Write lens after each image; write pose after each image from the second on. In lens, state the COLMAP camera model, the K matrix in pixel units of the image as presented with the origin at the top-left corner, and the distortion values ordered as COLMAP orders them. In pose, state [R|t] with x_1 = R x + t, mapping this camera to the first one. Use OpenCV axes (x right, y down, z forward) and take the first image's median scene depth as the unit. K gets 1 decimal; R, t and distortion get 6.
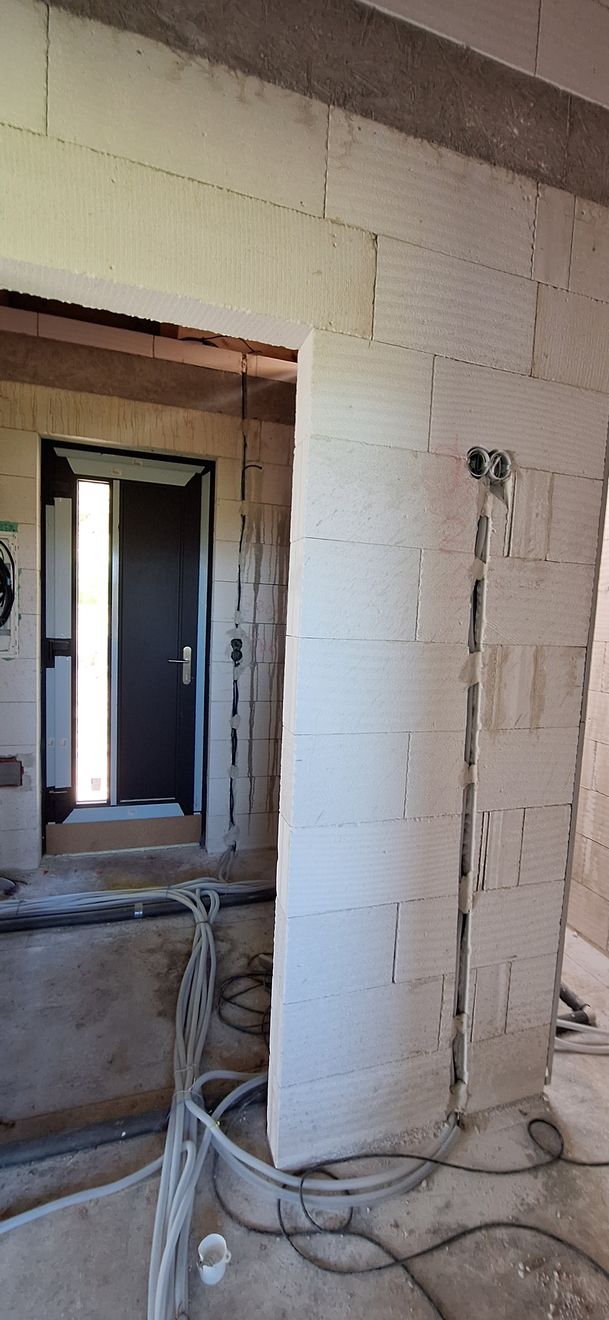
lens RADIAL K [[525.5, 0, 305.6], [0, 525.5, 668.4], [0, 0, 1]] dist [-0.003289, 0.001317]
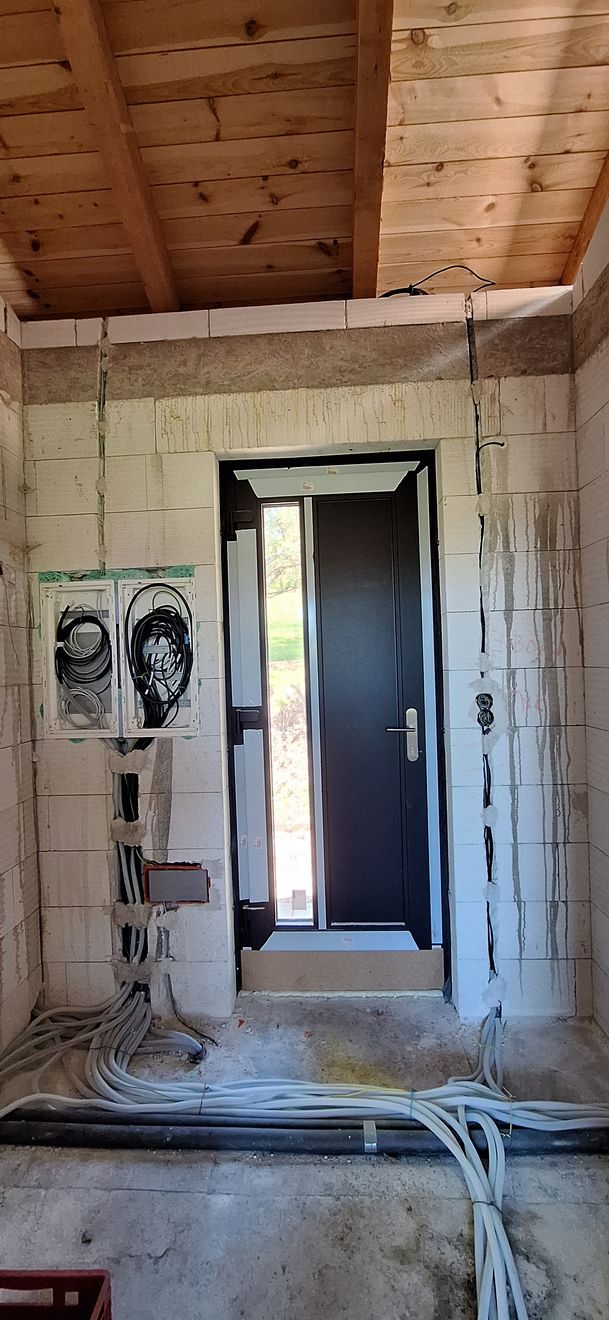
lens RADIAL K [[525.5, 0, 305.6], [0, 525.5, 668.4], [0, 0, 1]] dist [-0.003289, 0.001317]
pose [[0.934545, -0.072022, -0.348481, -0.113215], [0.041867, 0.994756, -0.093313, -0.036647], [0.353374, 0.072615, 0.932660, 0.299206]]
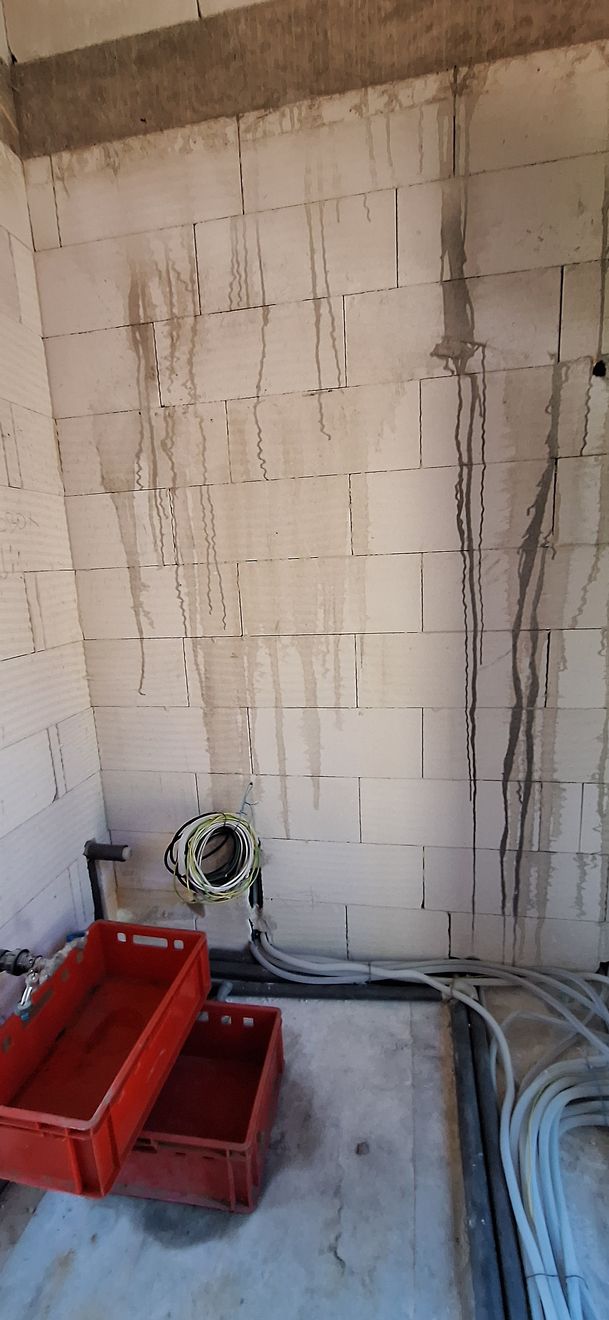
lens RADIAL K [[525.5, 0, 305.6], [0, 525.5, 668.4], [0, 0, 1]] dist [-0.003289, 0.001317]
pose [[-0.470305, 0.152096, -0.869299, -0.150632], [-0.051665, 0.978602, 0.199172, -0.063344], [0.880990, 0.138584, -0.452383, 0.803226]]
